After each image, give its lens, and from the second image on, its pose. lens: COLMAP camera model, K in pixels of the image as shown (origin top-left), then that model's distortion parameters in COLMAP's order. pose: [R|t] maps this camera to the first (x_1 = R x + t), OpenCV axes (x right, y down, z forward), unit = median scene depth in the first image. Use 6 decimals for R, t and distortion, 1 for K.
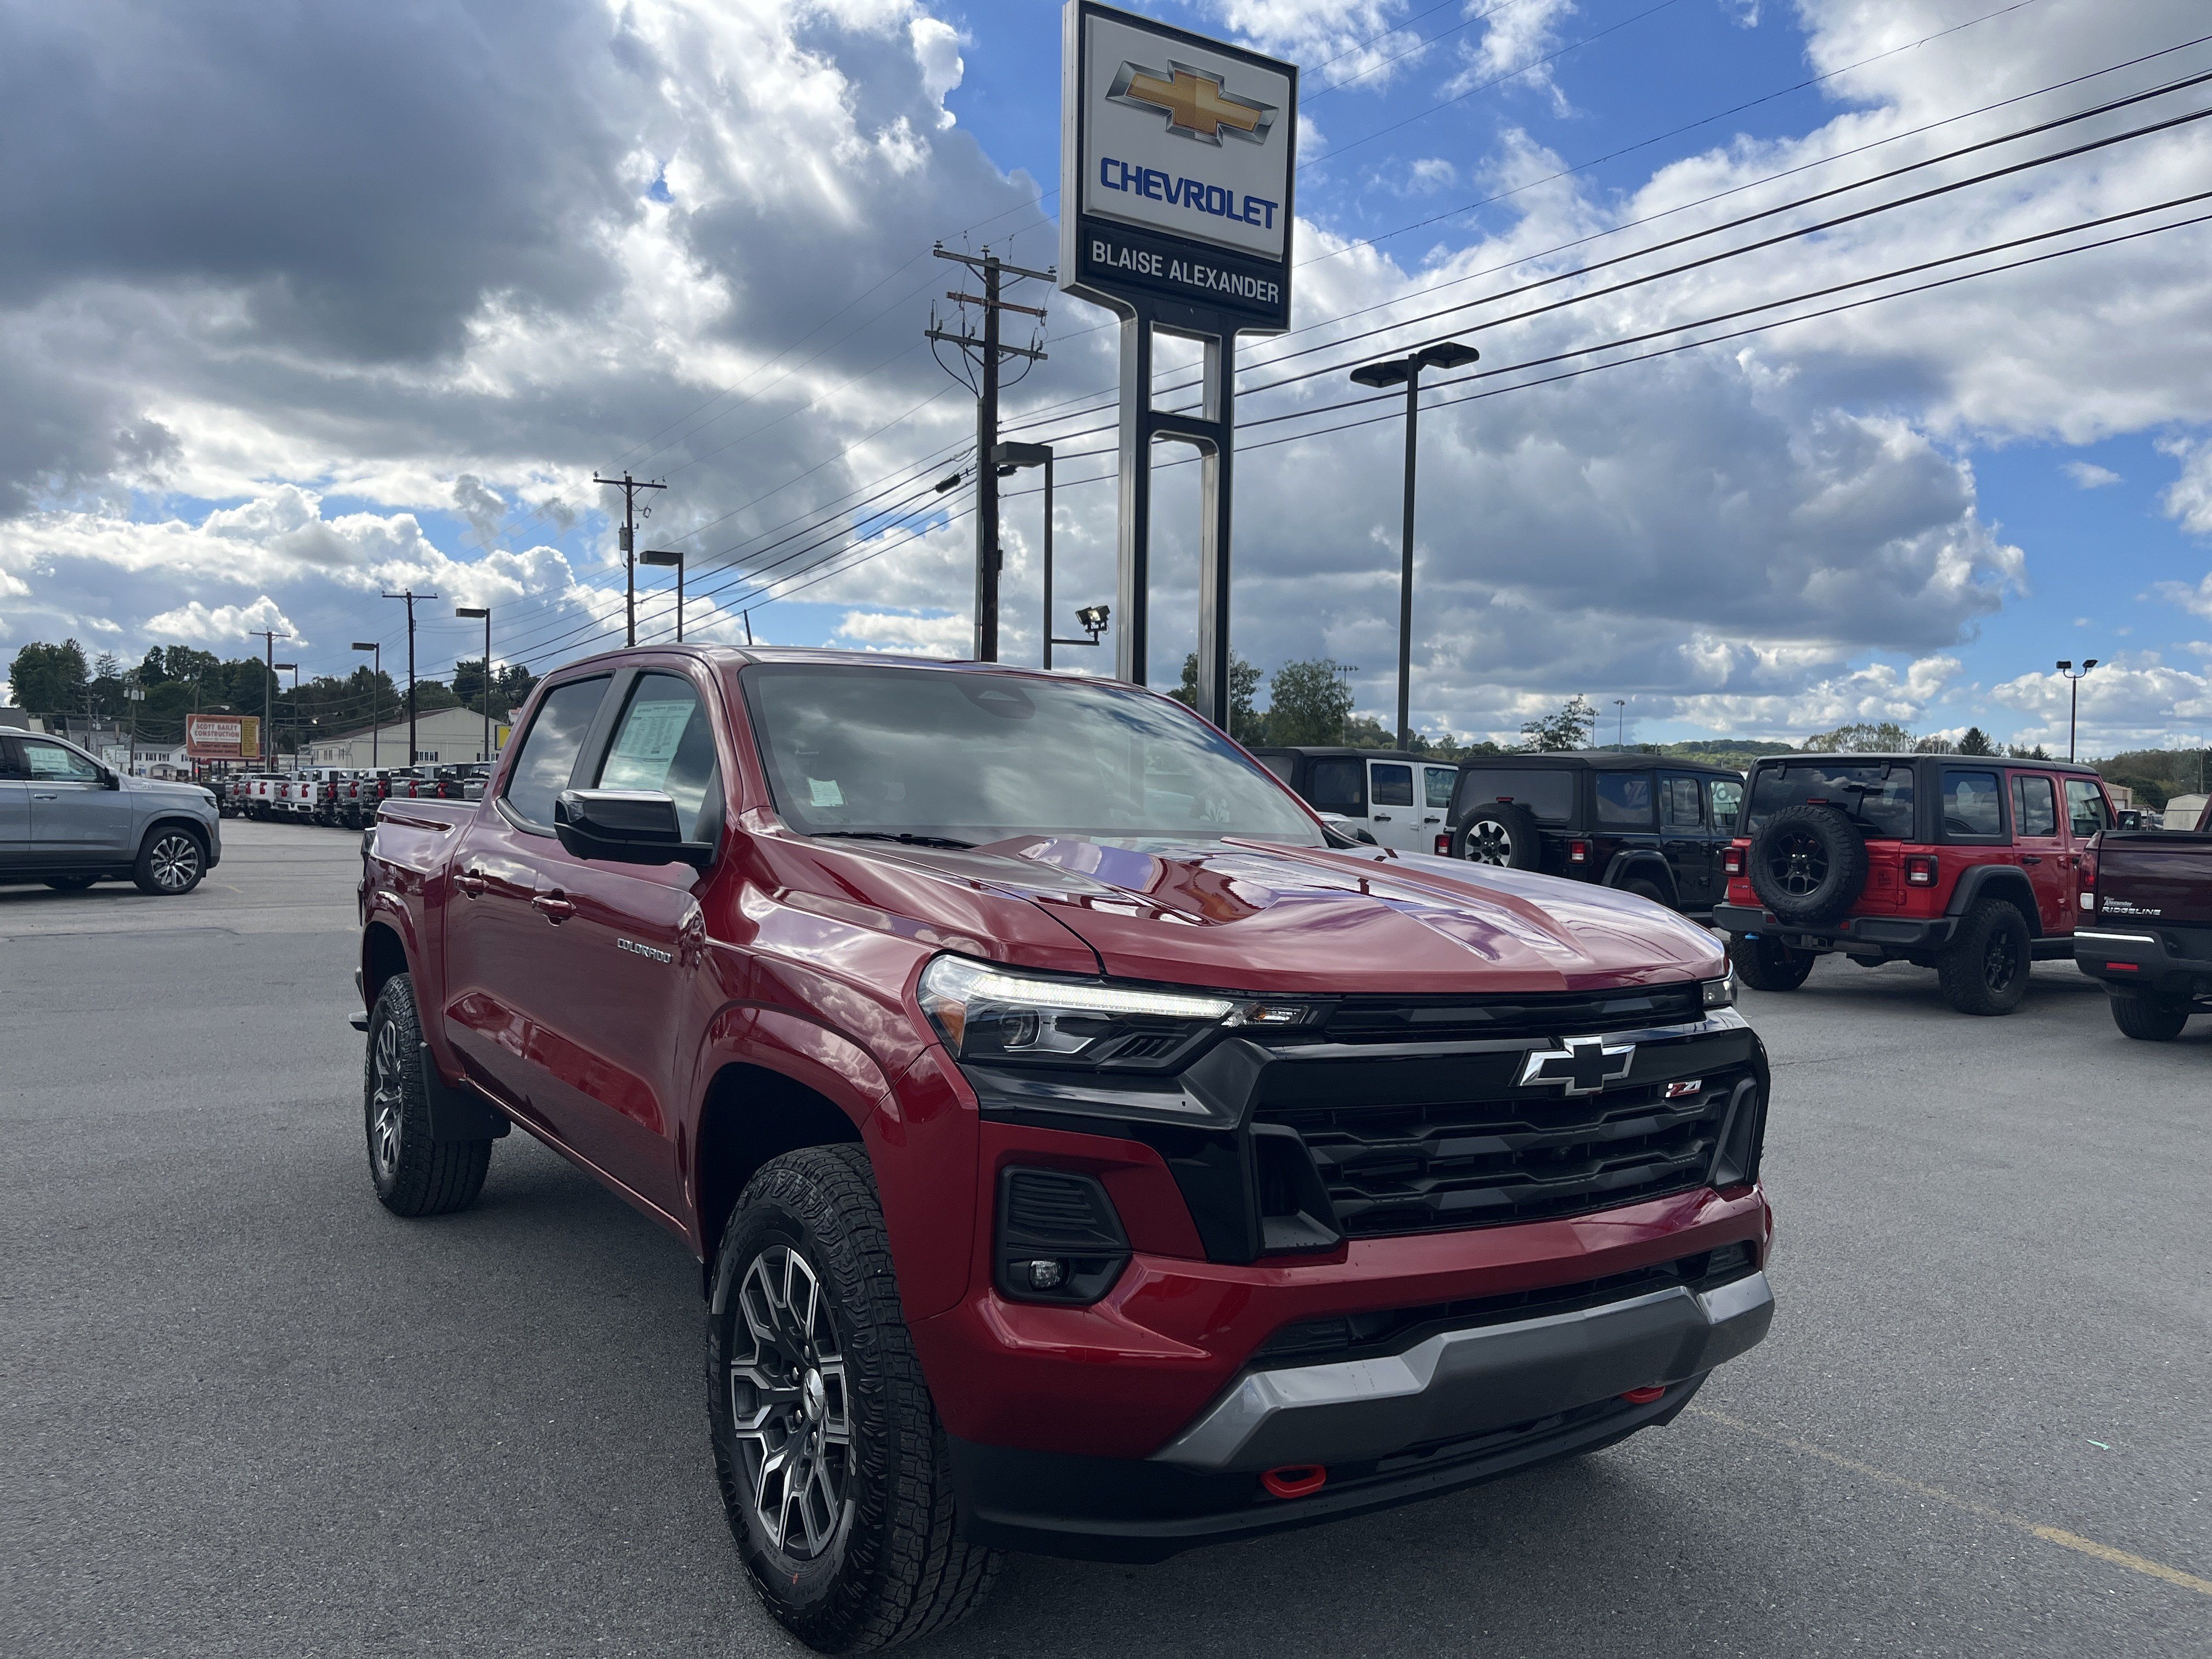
lens RADIAL K [[1680.5, 0, 1098.1], [0, 1680.5, 864.7], [0, 0, 1]] dist [0.056797, -0.088336]
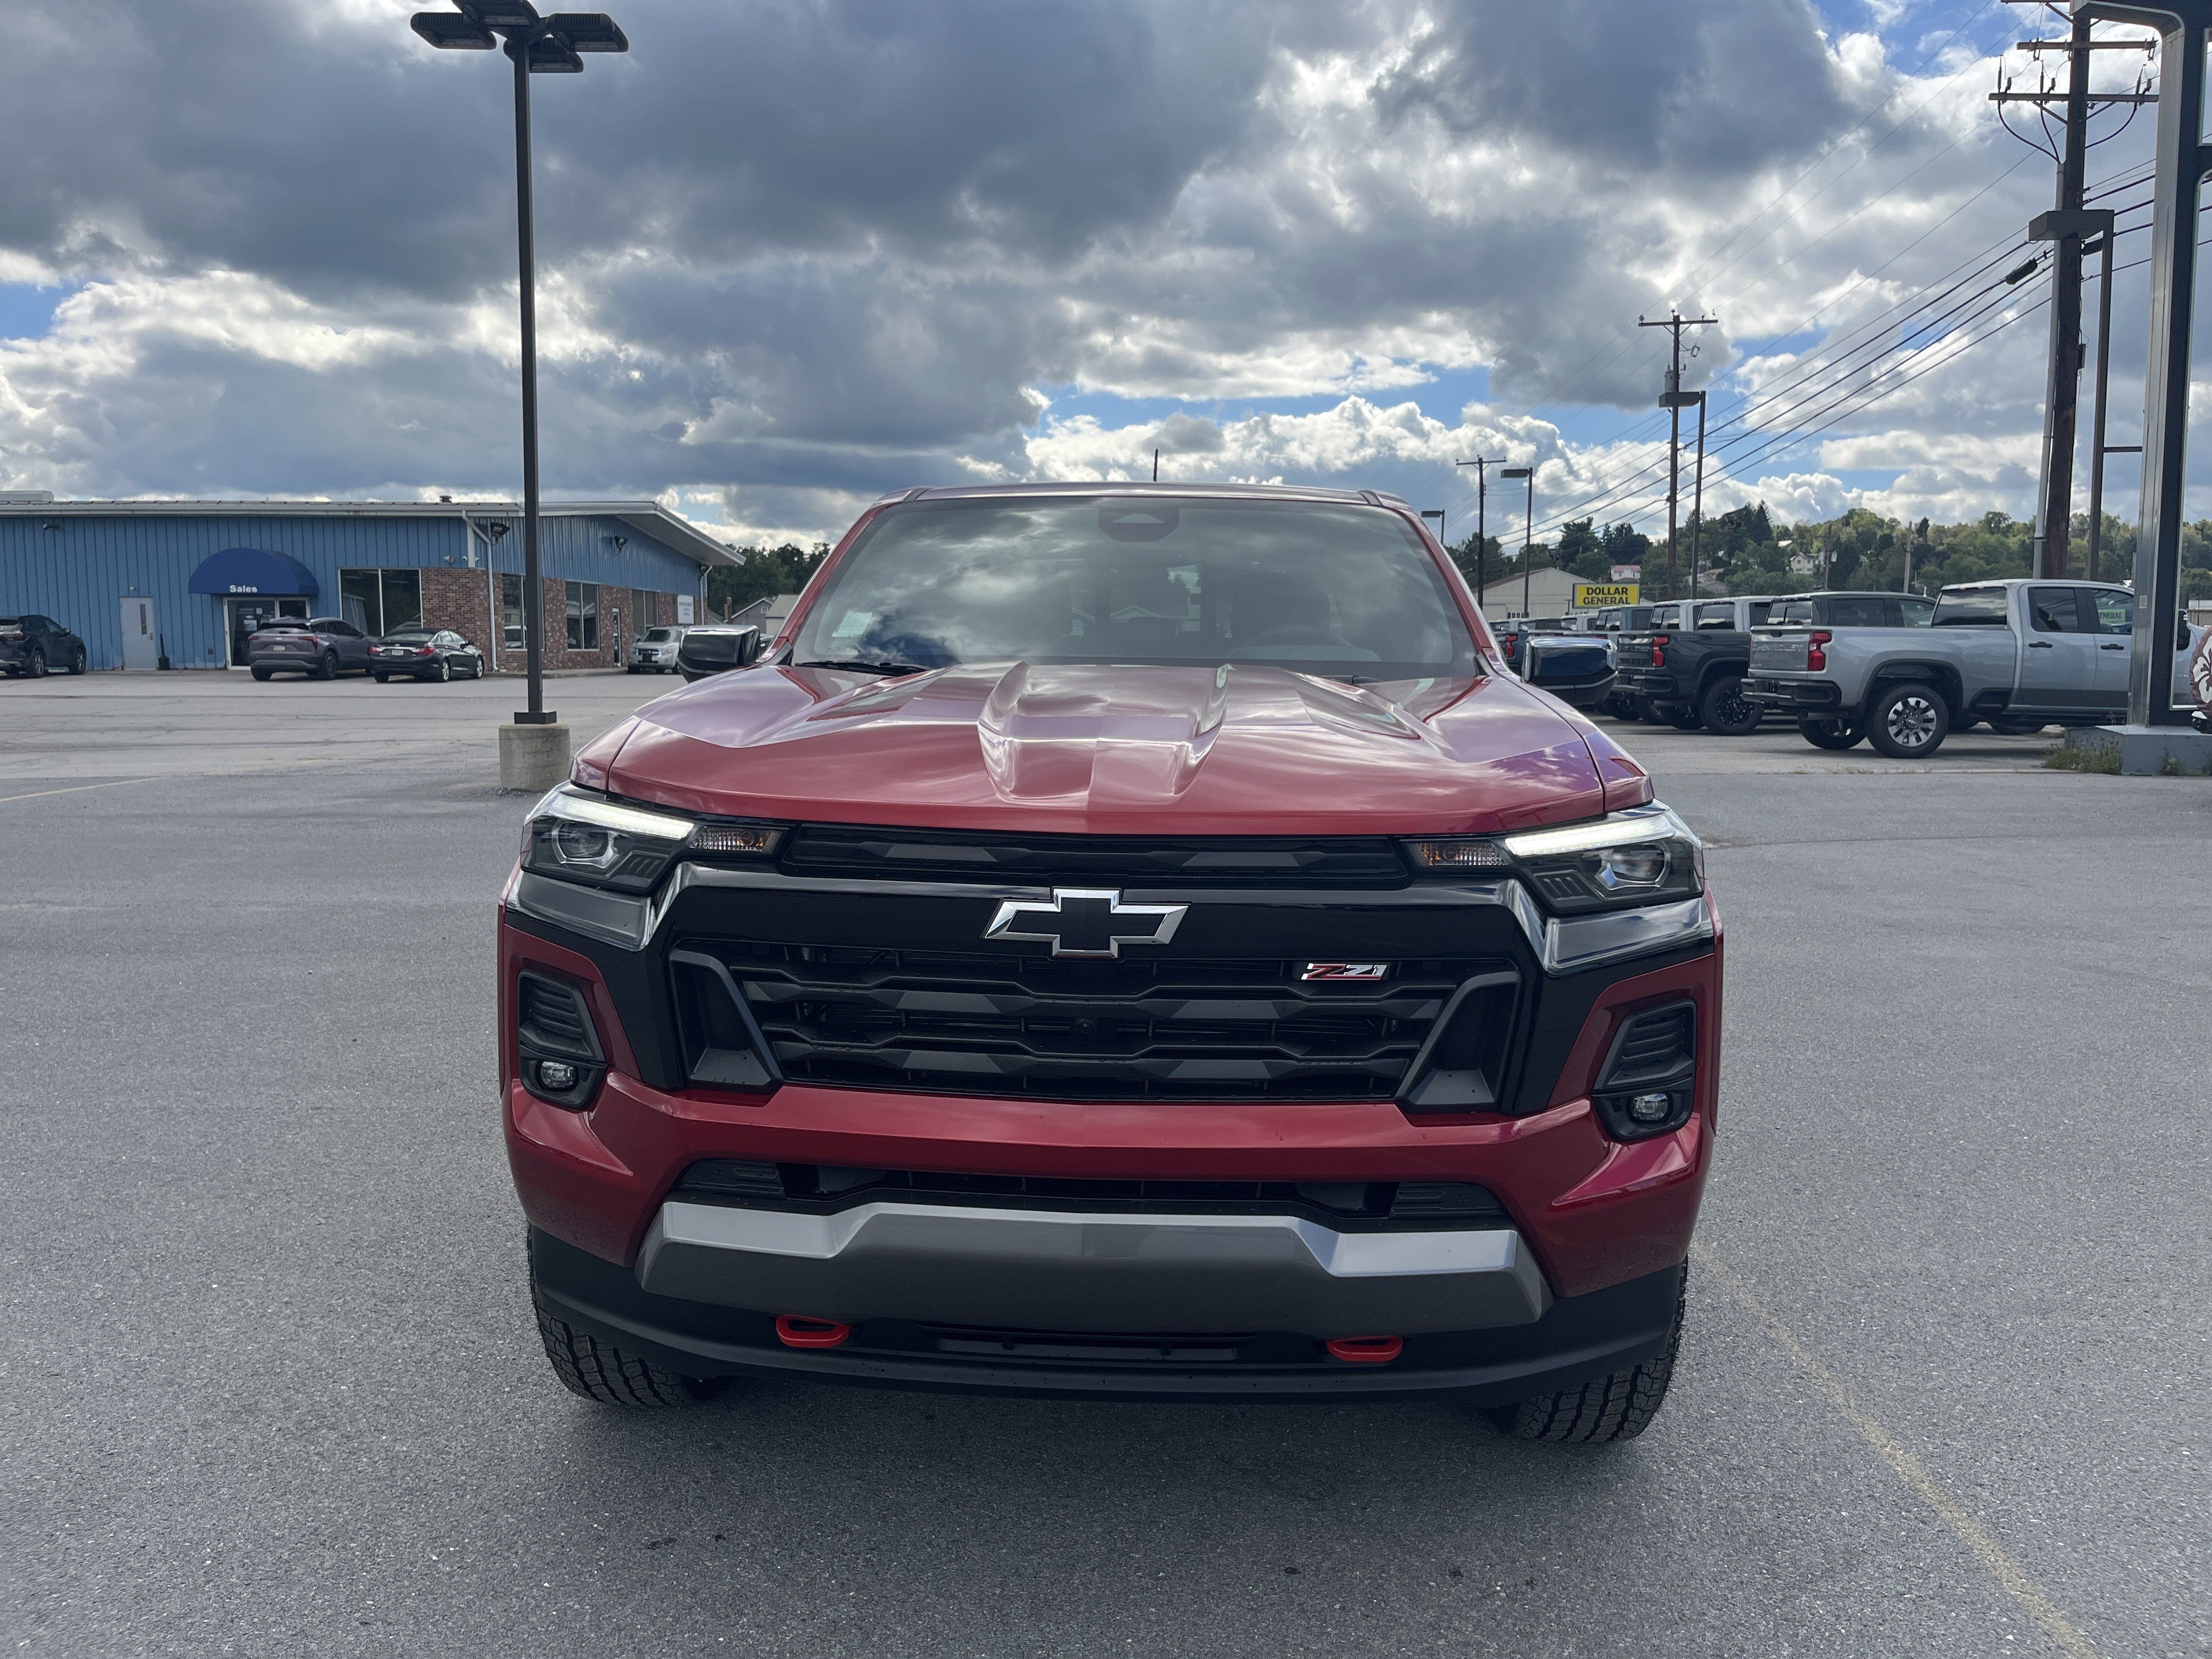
lens RADIAL K [[1680.5, 0, 1094.0], [0, 1680.5, 845.0], [0, 0, 1]] dist [0.056797, -0.088336]
pose [[0.801533, 0.051977, -0.595688, 0.549827], [-0.009235, 0.997172, 0.074583, 0.013352], [0.597880, -0.054279, 0.799746, 0.243066]]
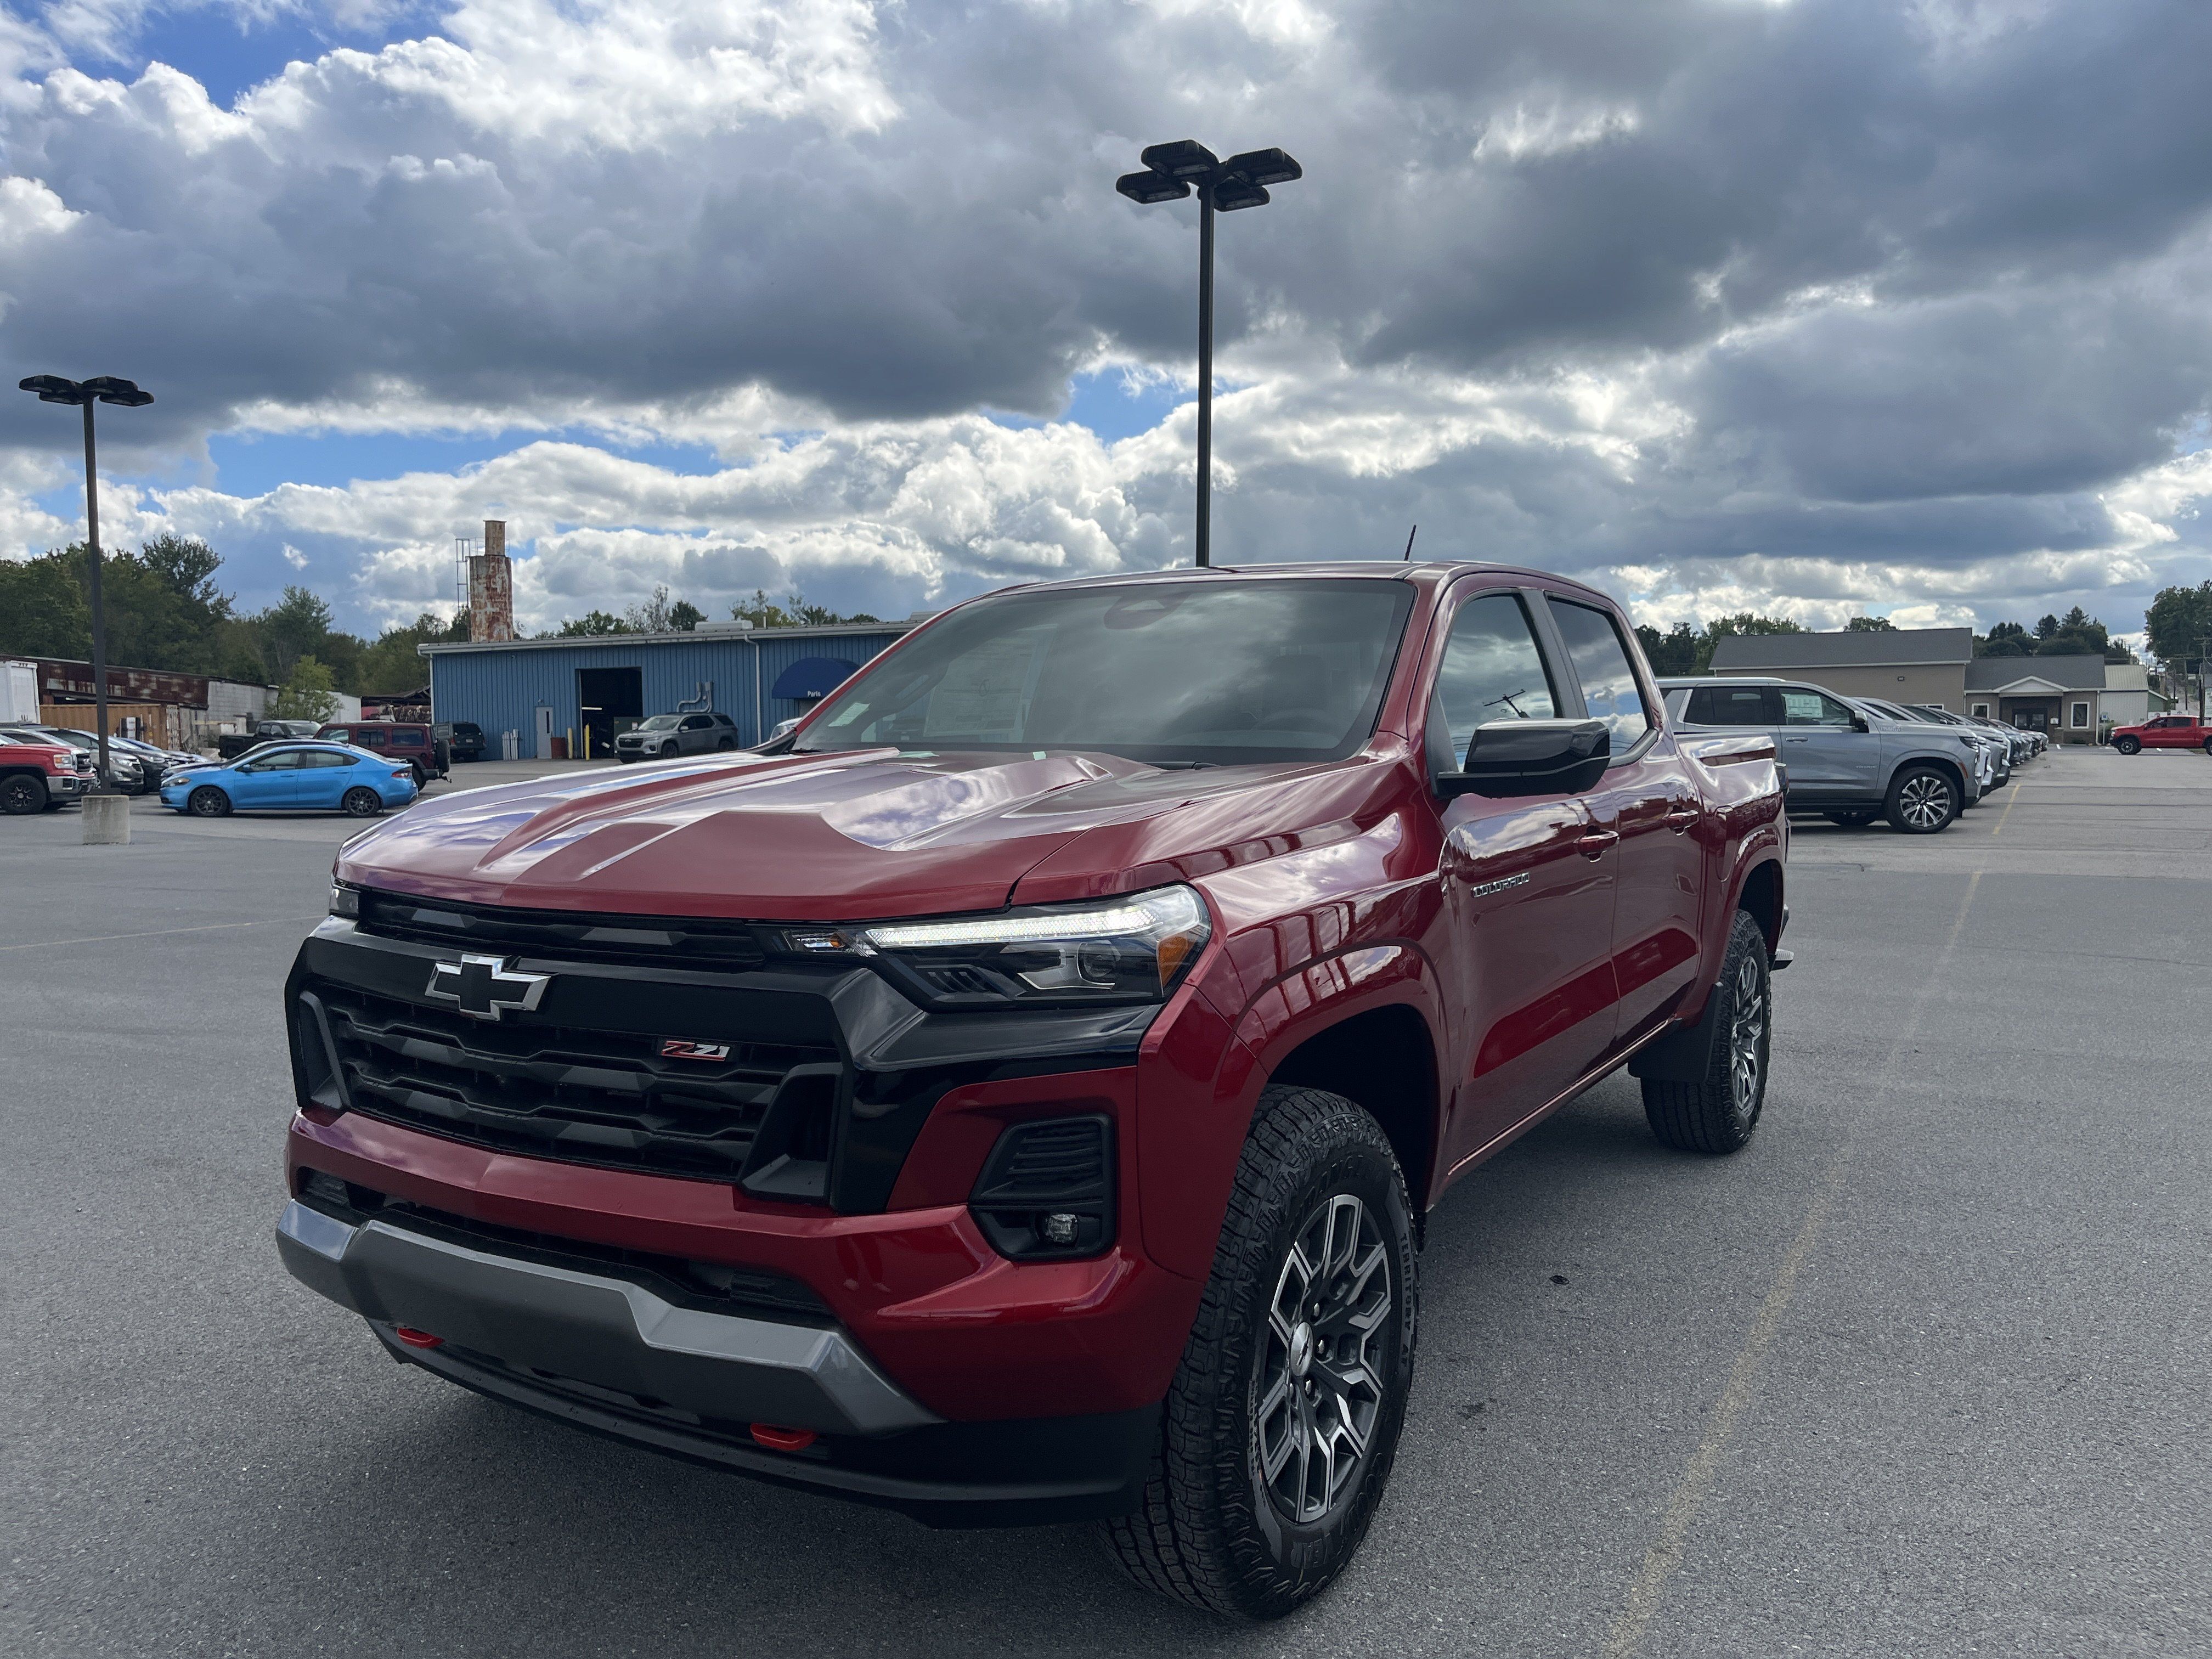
lens RADIAL K [[1680.5, 0, 1110.9], [0, 1680.5, 839.4], [0, 0, 1]] dist [0.056797, -0.088336]
pose [[0.422695, 0.031997, -0.905707, 0.884594], [-0.016729, 0.999482, 0.027502, 0.005978], [0.906118, 0.003526, 0.423011, 0.649237]]
